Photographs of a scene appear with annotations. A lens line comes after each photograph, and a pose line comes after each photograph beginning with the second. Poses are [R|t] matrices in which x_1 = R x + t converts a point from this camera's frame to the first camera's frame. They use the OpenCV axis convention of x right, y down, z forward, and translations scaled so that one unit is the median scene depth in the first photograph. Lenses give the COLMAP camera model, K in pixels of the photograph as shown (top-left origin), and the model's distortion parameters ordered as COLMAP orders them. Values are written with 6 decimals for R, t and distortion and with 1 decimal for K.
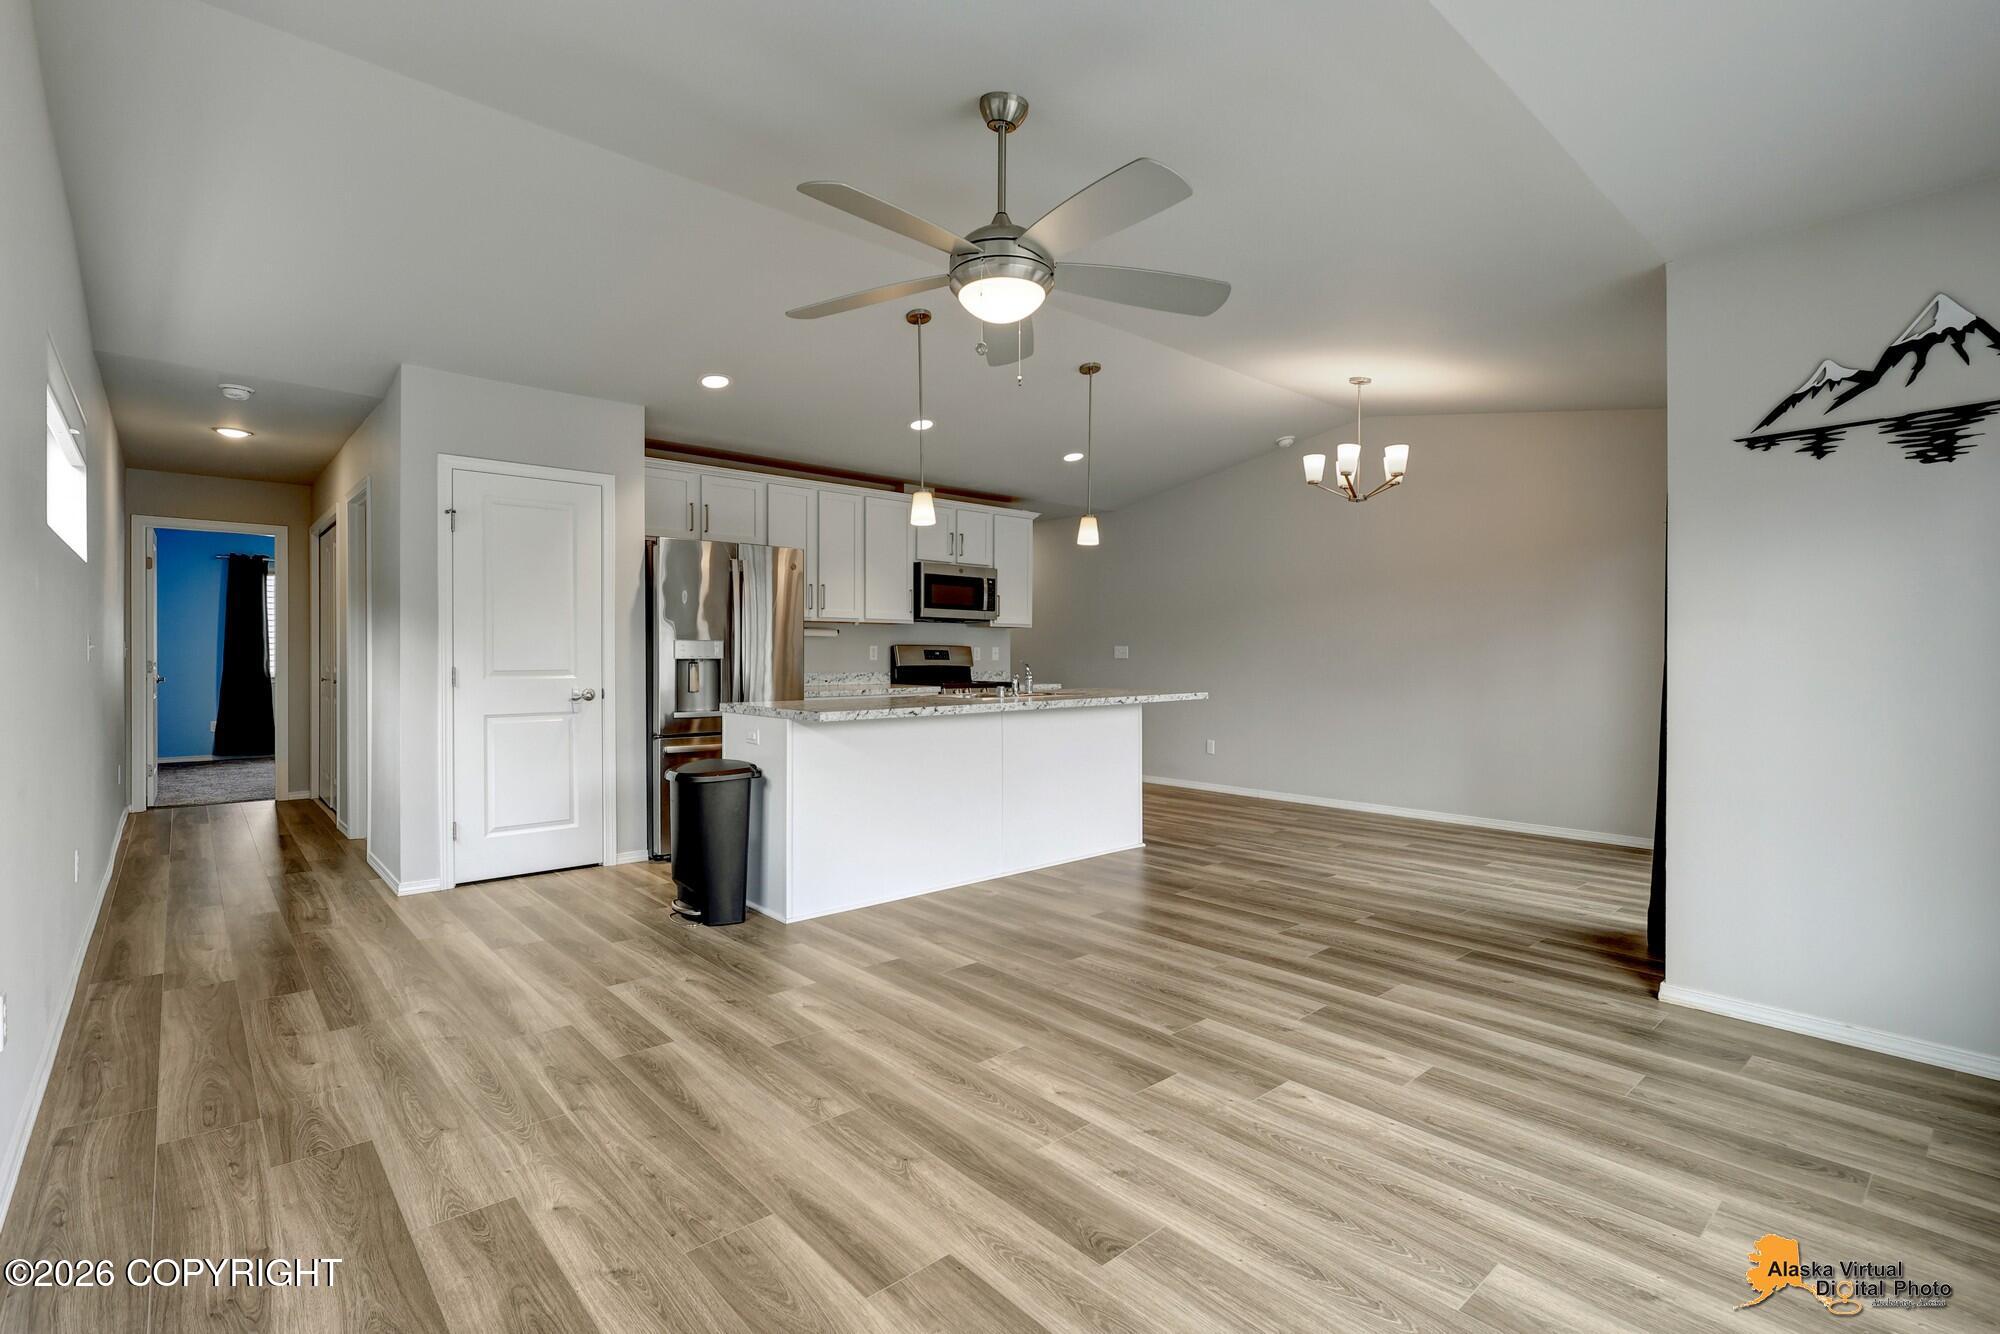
lens RADIAL K [[931.5, 0, 985.4], [0, 931.5, 656.3], [0, 0, 1]] dist [-0.001459, 0.001739]
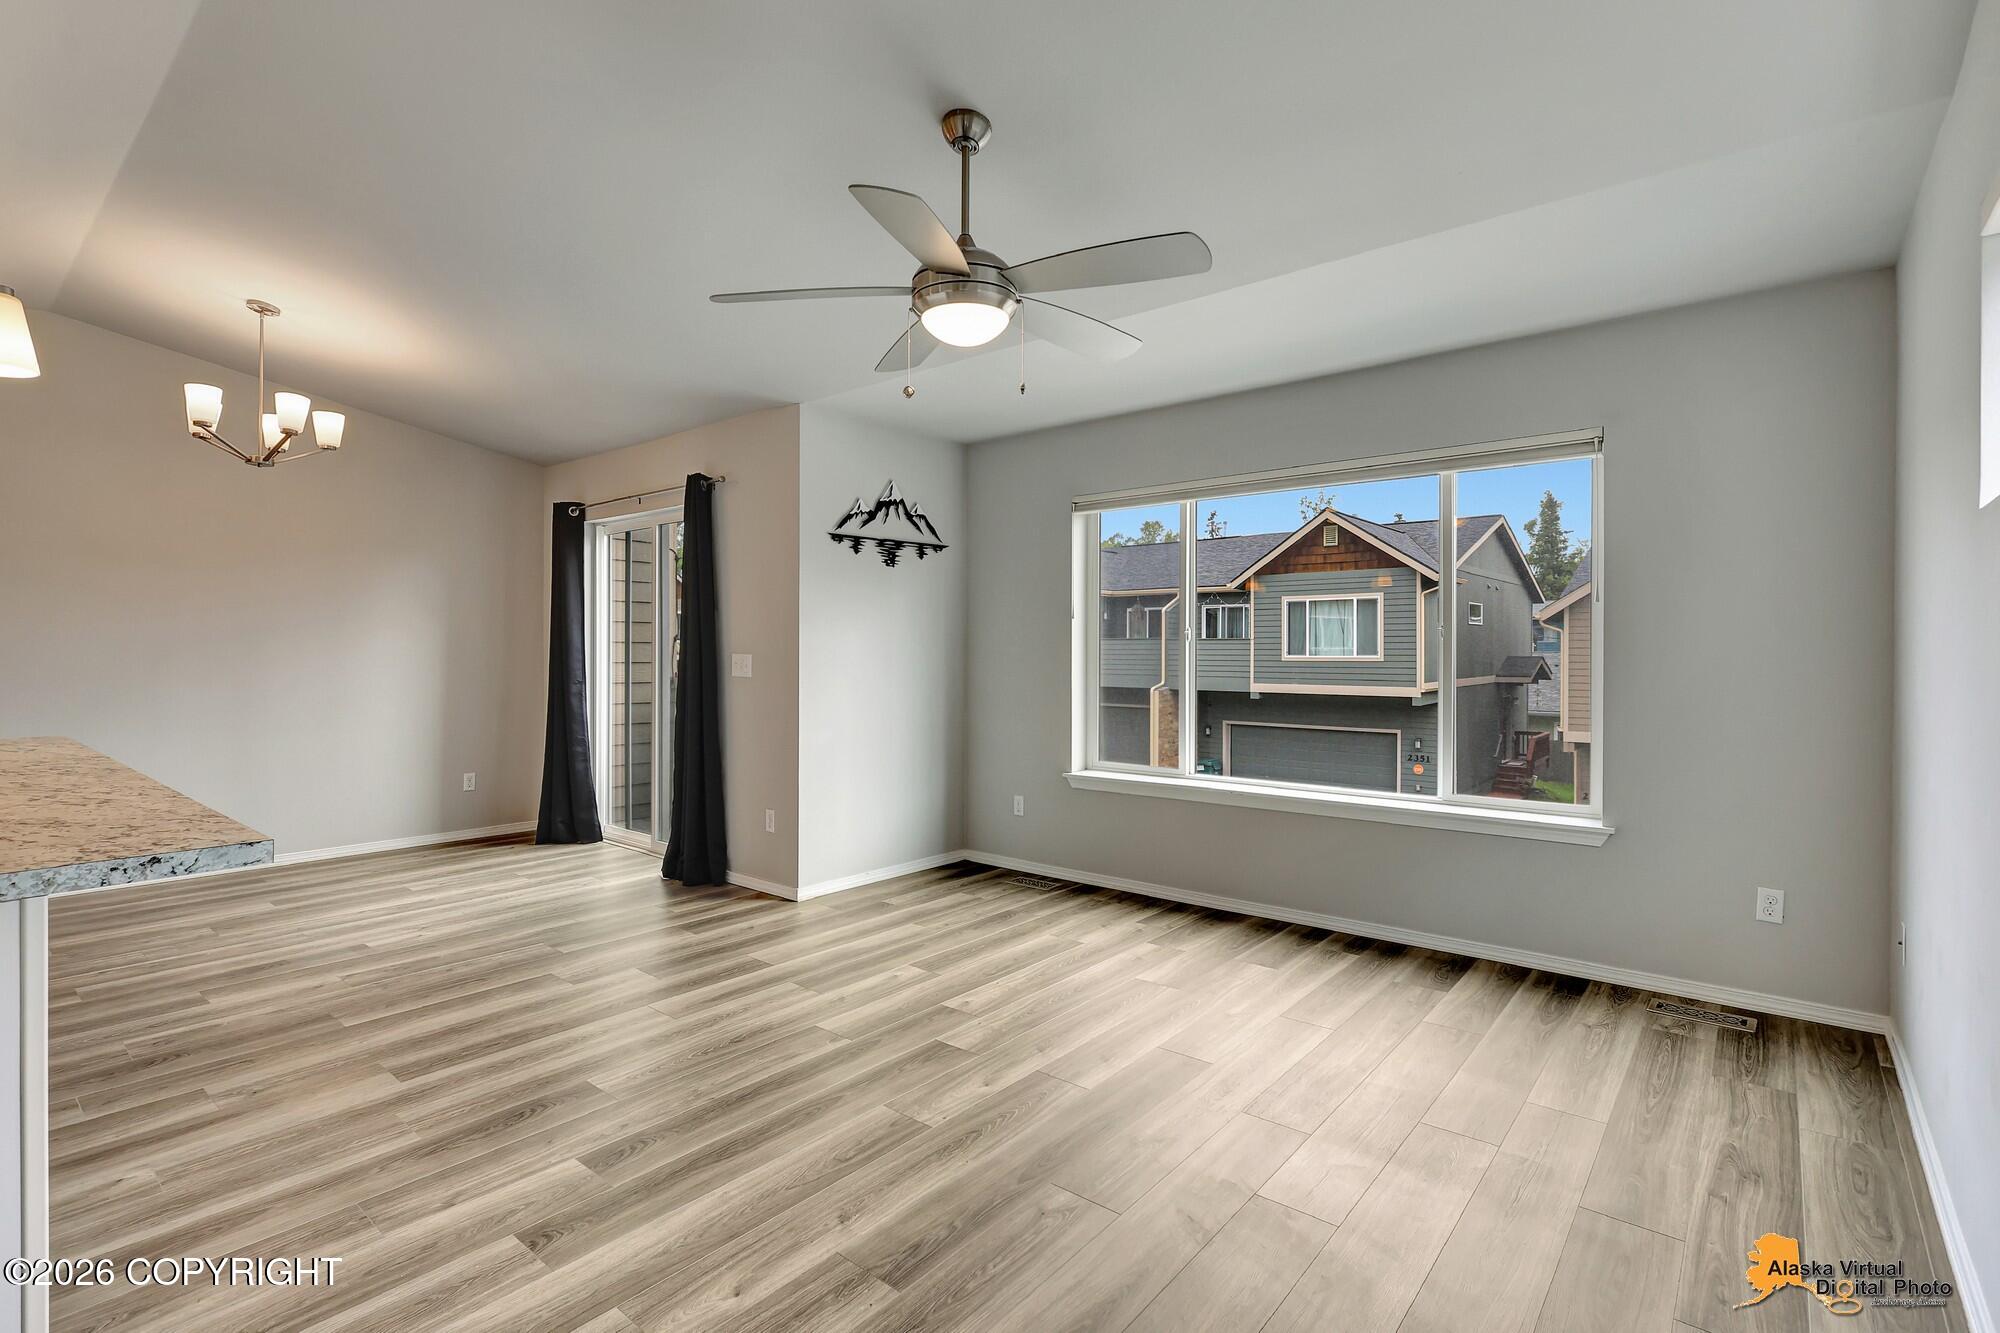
lens RADIAL K [[931.5, 0, 1012.0], [0, 931.5, 649.2], [0, 0, 1]] dist [-0.001459, 0.001739]
pose [[-0.168235, 0.000975, 0.985747, -0.488047], [-0.002087, 0.999997, -0.001346, -0.018289], [-0.985745, -0.002284, -0.168232, 0.565555]]
